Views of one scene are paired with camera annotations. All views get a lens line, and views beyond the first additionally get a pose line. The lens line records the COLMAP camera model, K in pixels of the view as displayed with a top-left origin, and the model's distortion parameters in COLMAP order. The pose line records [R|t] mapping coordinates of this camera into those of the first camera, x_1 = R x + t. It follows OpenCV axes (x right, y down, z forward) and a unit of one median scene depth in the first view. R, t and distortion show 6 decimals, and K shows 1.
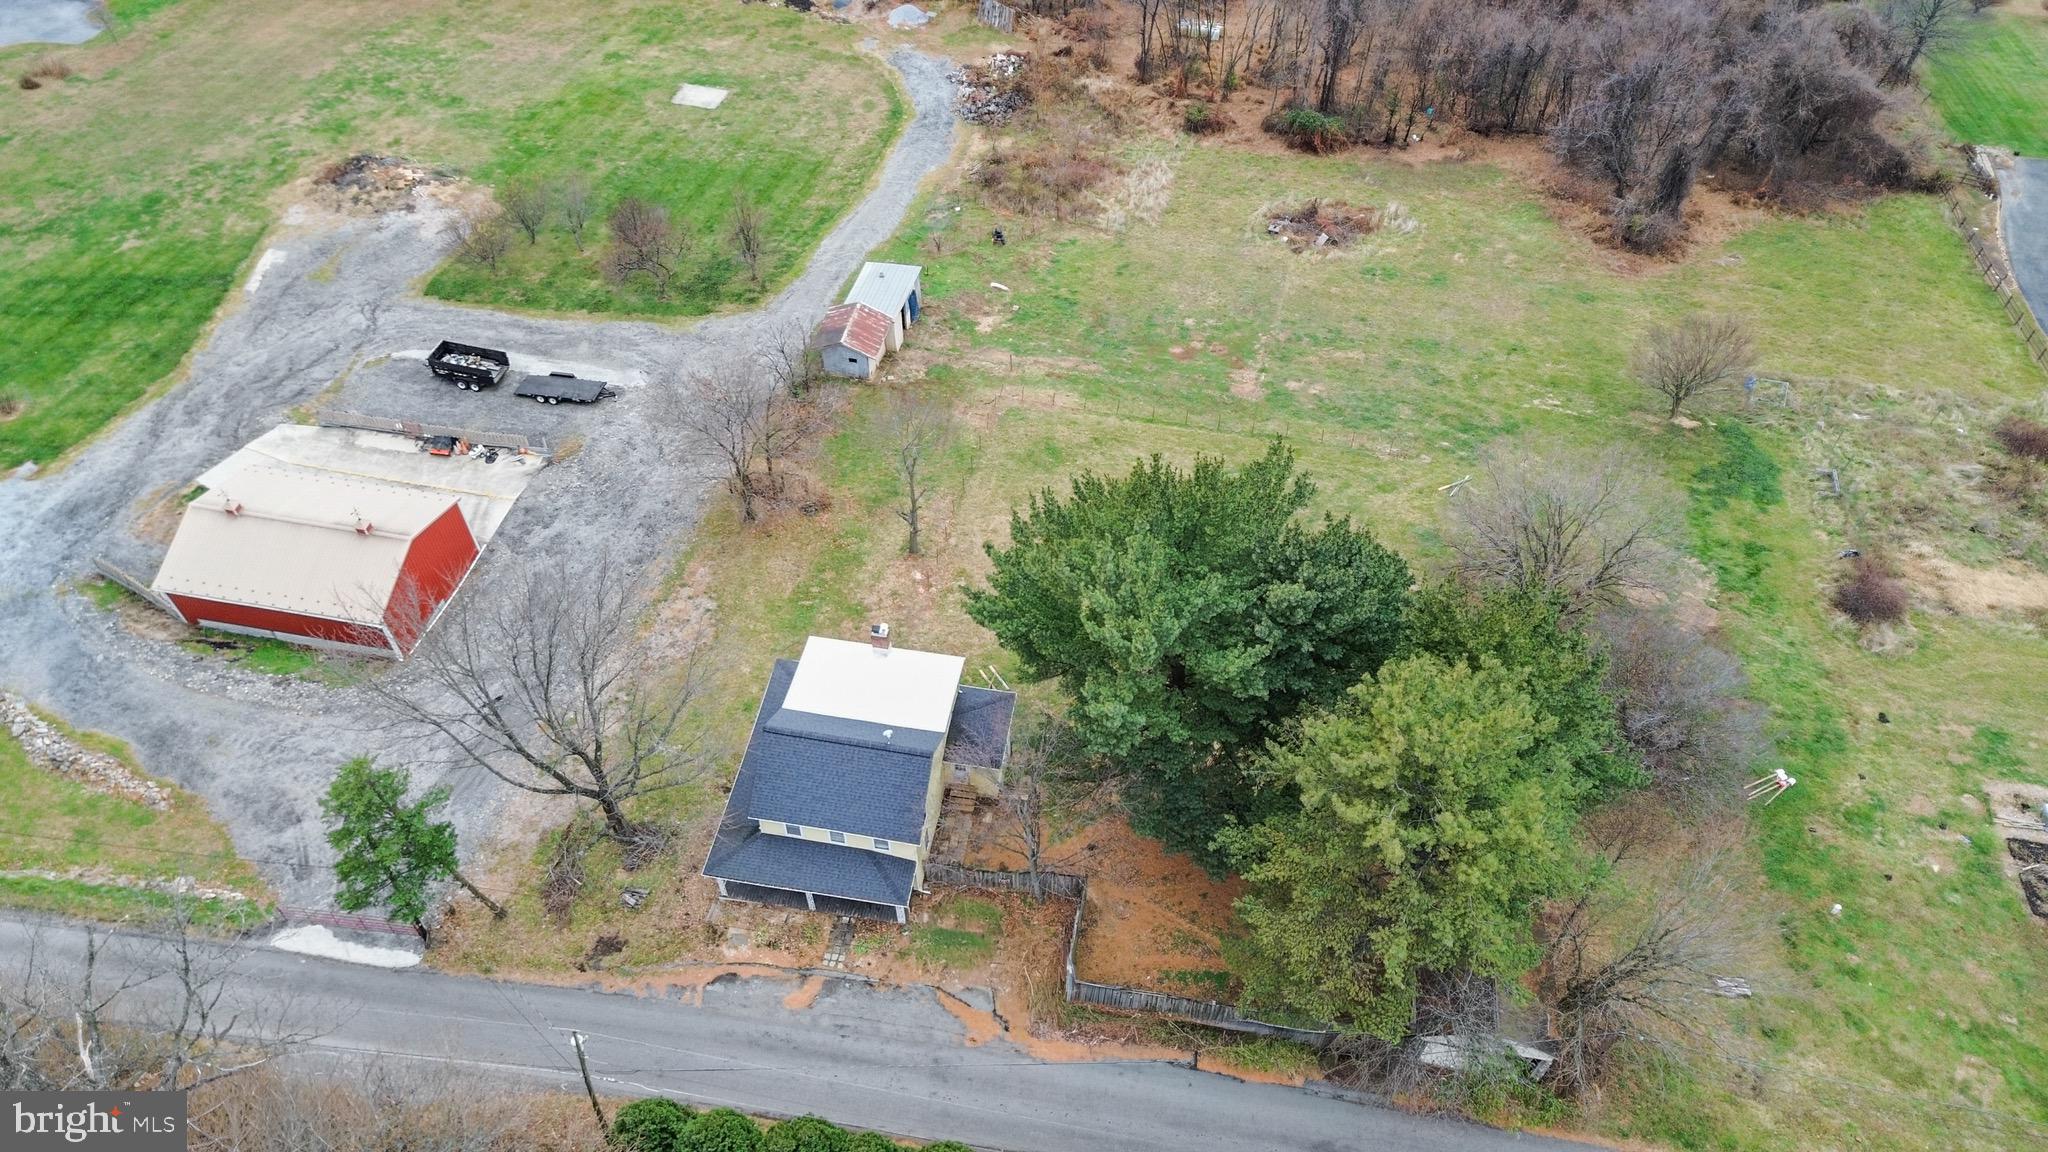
lens RADIAL K [[1431.3, 0, 1026.4], [0, 1431.3, 577.4], [0, 0, 1]] dist [0.075127, -0.070859]
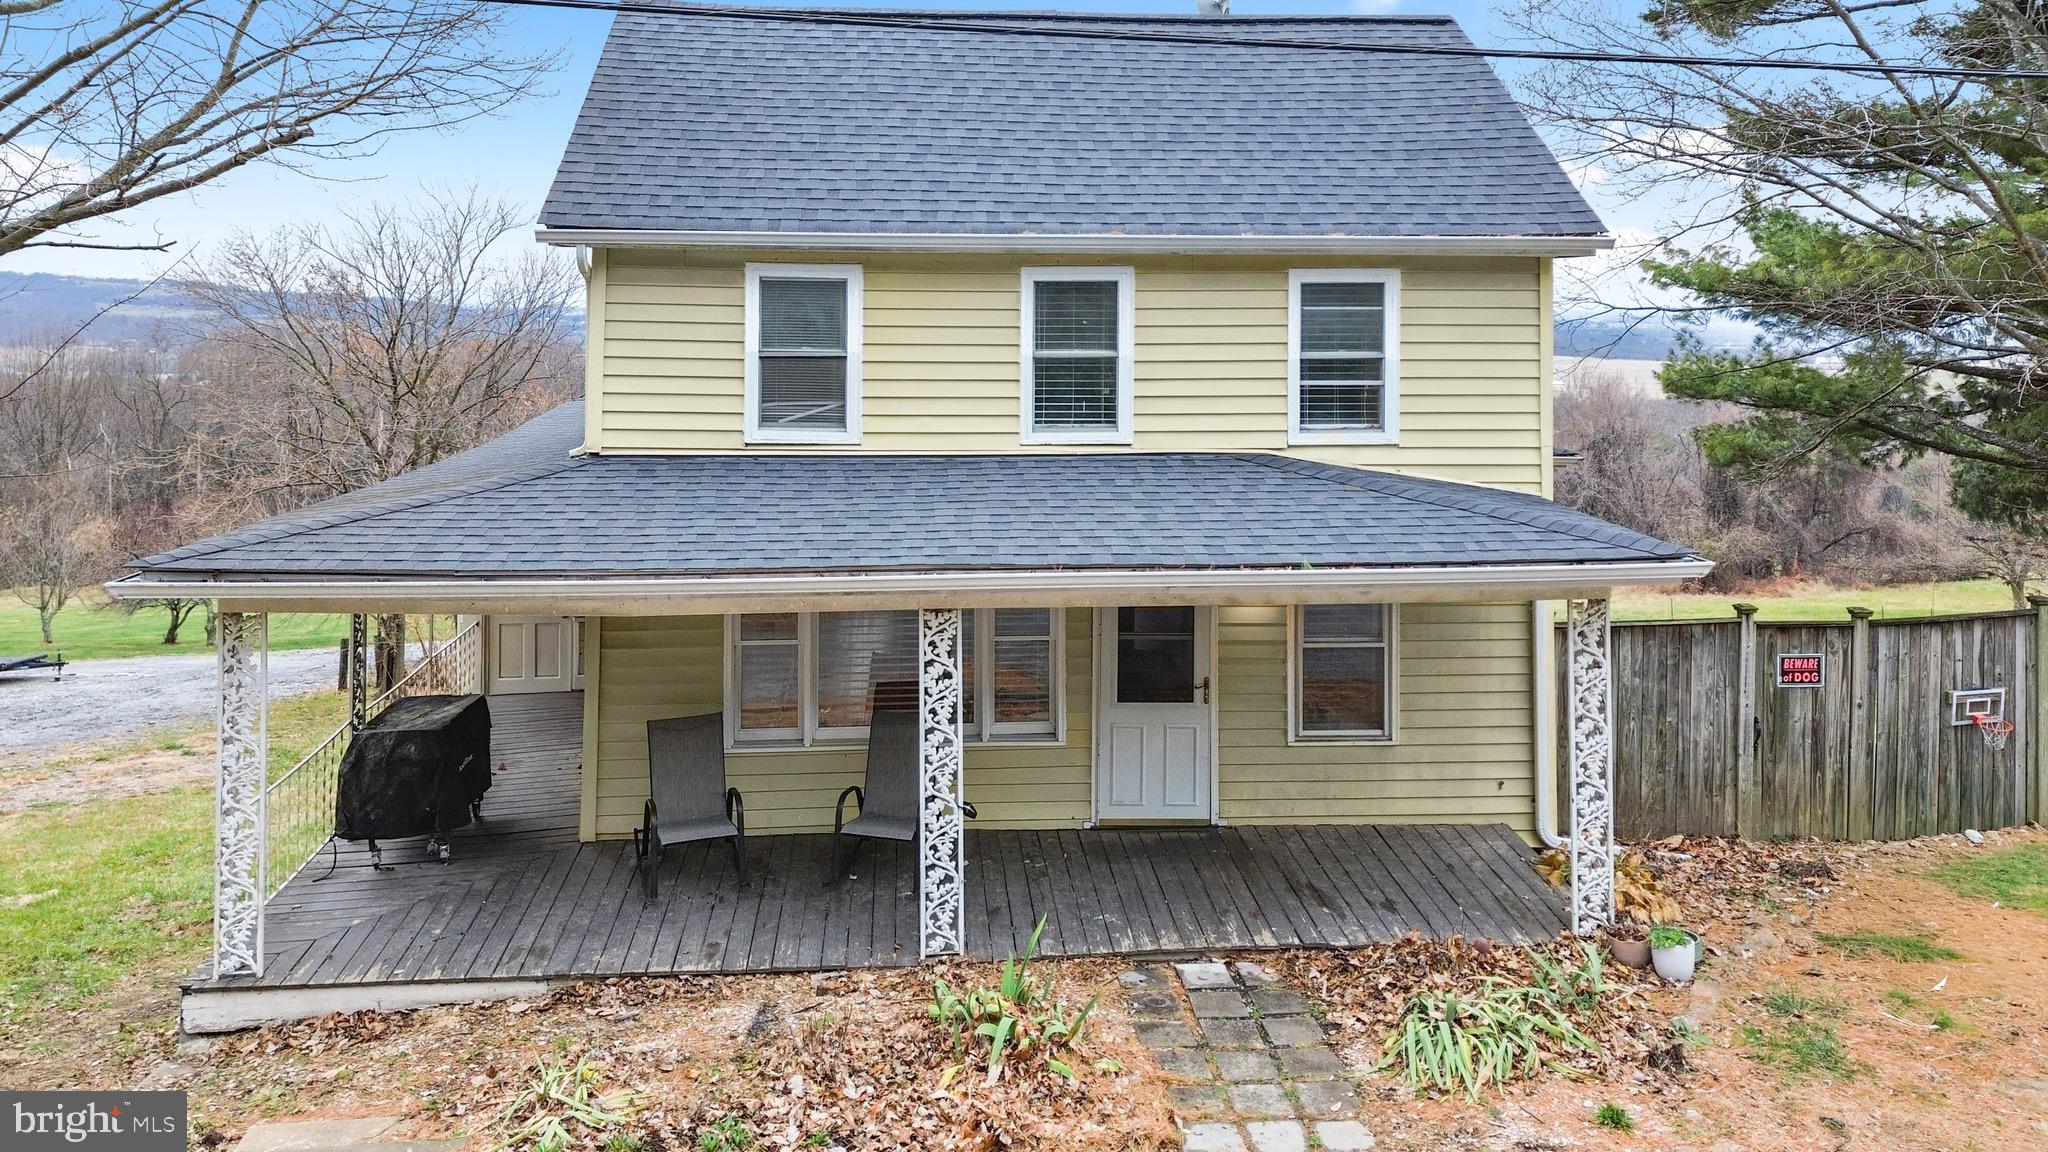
lens RADIAL K [[1476.4, 0, 1017.2], [0, 1476.4, 348.2], [0, 0, 1]] dist [0.043487, -0.024479]
pose [[0.972018, -0.005410, 0.234845, -0.111678], [0.178425, 0.667273, -0.723126, 0.188800], [-0.152794, 0.744793, 0.649567, 0.553382]]
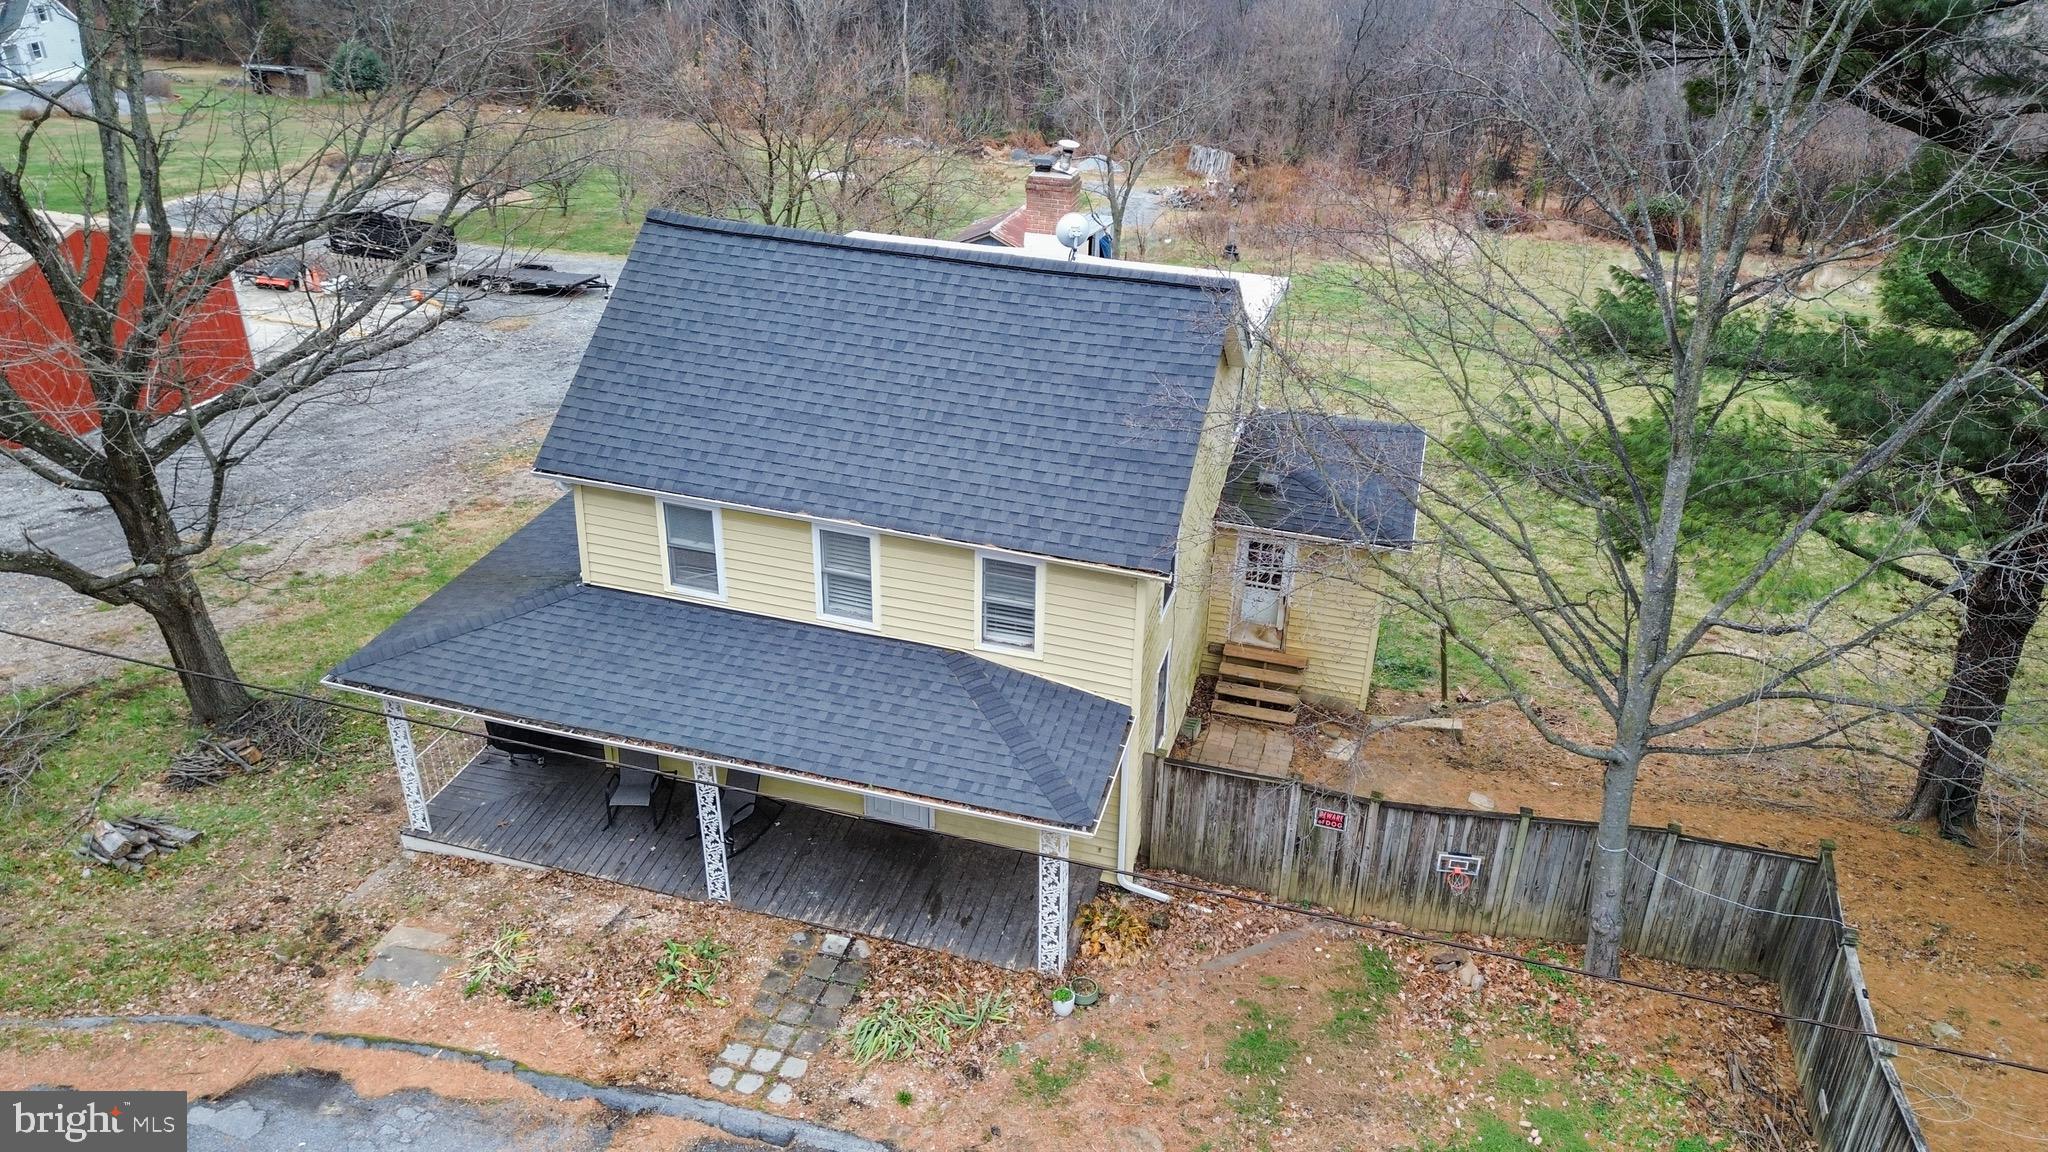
lens RADIAL K [[1443.6, 0, 1026.8], [0, 1443.6, 576.3], [0, 0, 1]] dist [0.065260, -0.050413]
pose [[0.993017, 0.074168, -0.091745, -0.046443], [-0.101326, 0.934489, -0.341267, 0.166676], [0.060424, 0.348180, 0.935478, 0.469033]]
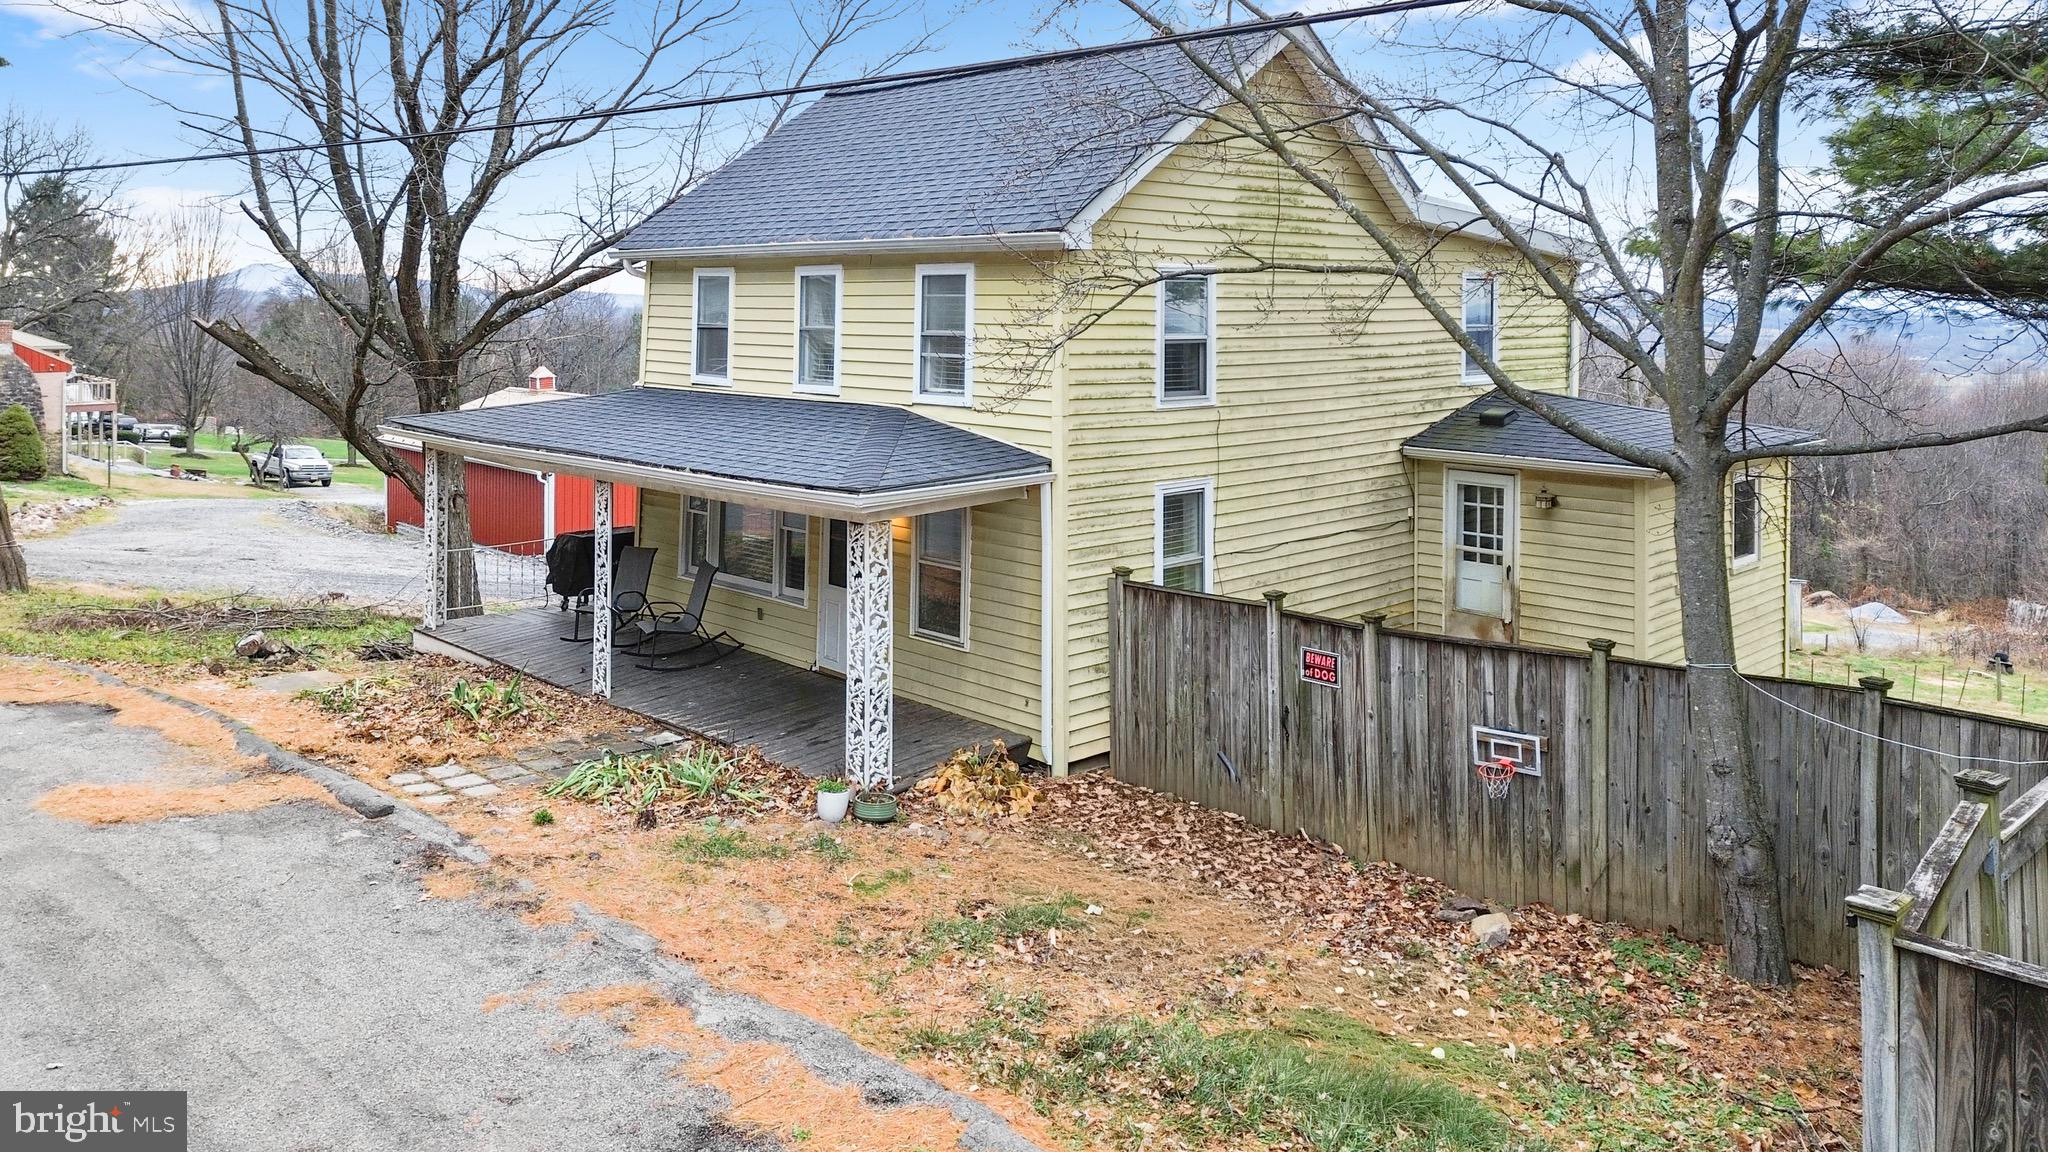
lens RADIAL K [[1494.8, 0, 1018.9], [0, 1494.8, 357.6], [0, 0, 1]] dist [0.078319, -0.082944]
pose [[0.802432, 0.020645, -0.596386, 0.024373], [-0.454086, 0.669559, -0.587790, 0.193599], [0.387181, 0.742472, 0.546650, 0.550310]]
